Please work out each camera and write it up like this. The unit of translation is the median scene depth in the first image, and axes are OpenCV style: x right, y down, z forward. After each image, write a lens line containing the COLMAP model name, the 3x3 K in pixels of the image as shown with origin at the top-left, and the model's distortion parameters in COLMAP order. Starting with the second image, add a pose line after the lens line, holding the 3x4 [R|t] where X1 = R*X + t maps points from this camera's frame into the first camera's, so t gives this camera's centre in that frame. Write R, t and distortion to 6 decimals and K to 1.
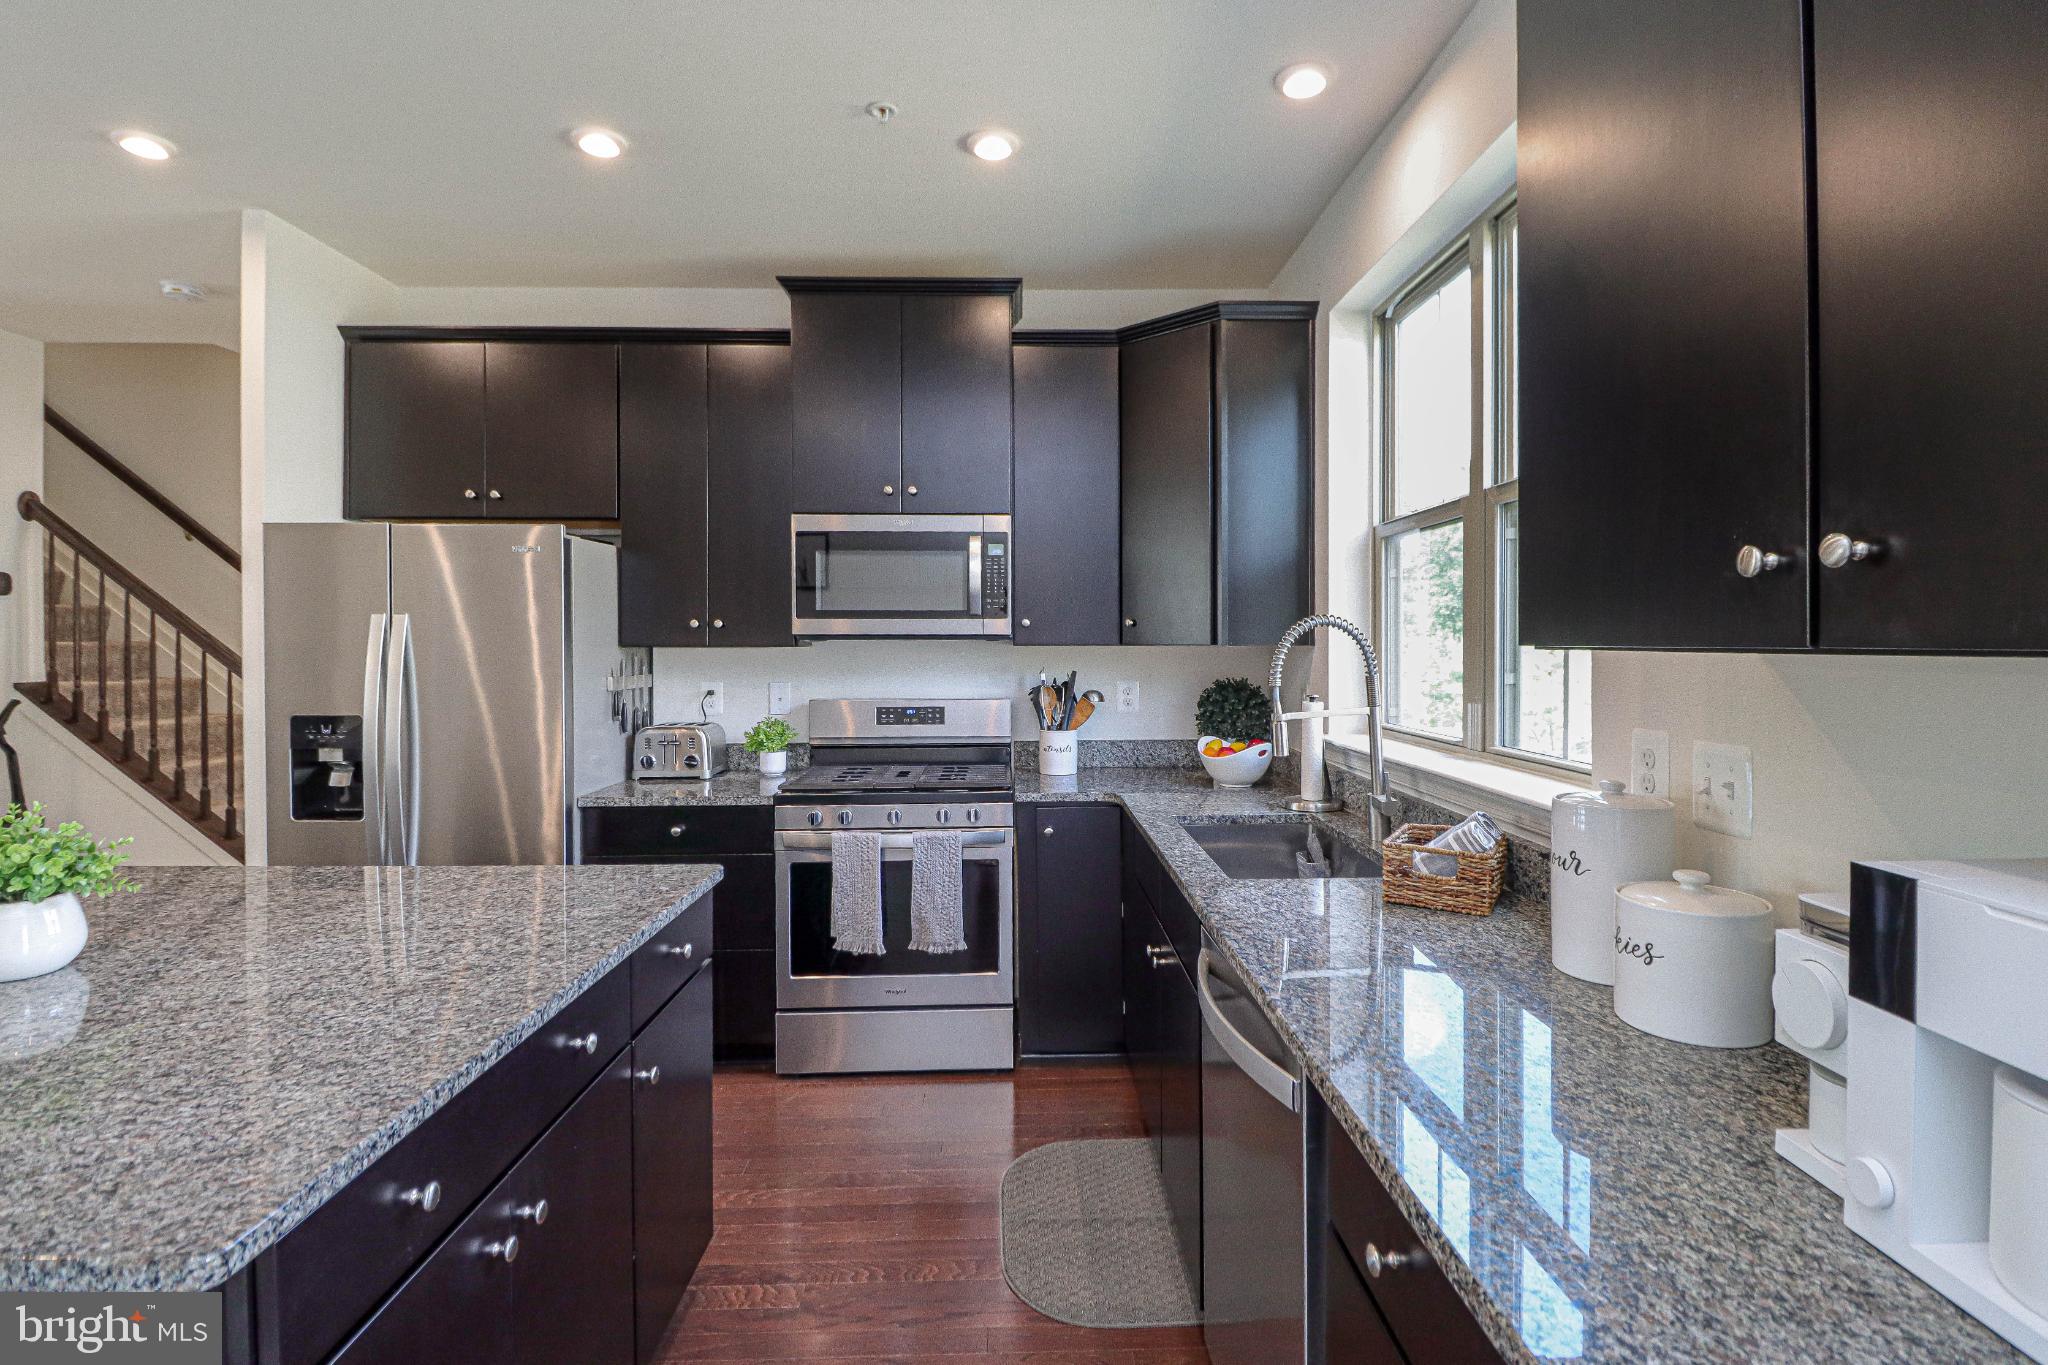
lens RADIAL K [[990.0, 0, 1035.8], [0, 990.0, 649.2], [0, 0, 1]] dist [0.004053, -0.014448]
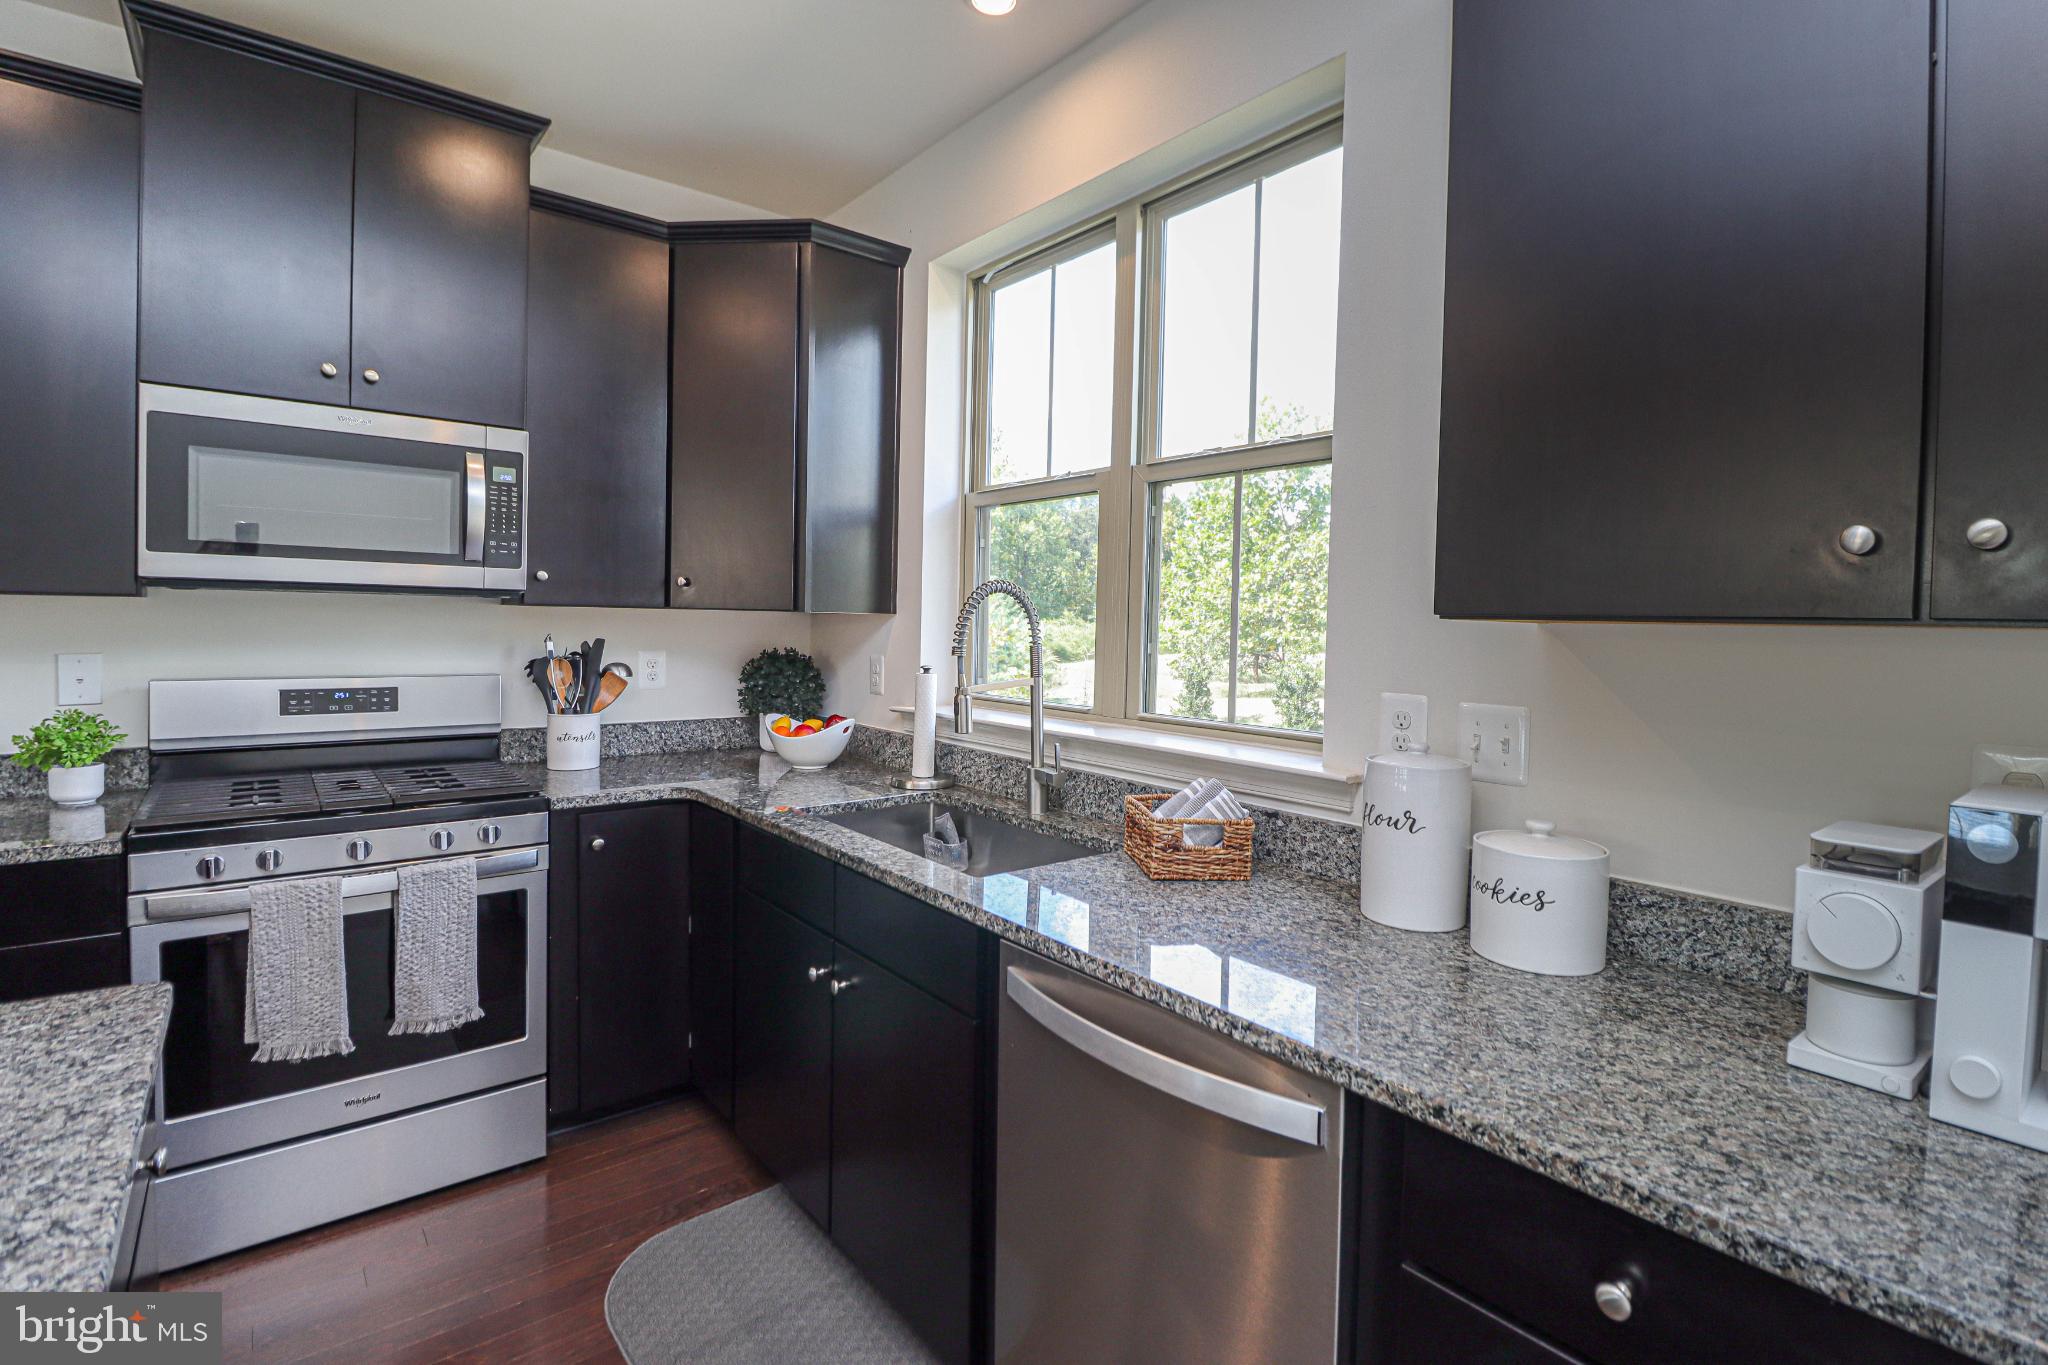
lens RADIAL K [[956.1, 0, 1031.9], [0, 956.1, 648.3], [0, 0, 1]] dist [0.002578, -0.014966]
pose [[0.792132, 0.001389, 0.610348, -0.168679], [-0.018613, 0.999587, 0.021880, 0.006817], [-0.610066, -0.028692, 0.791831, 0.188898]]
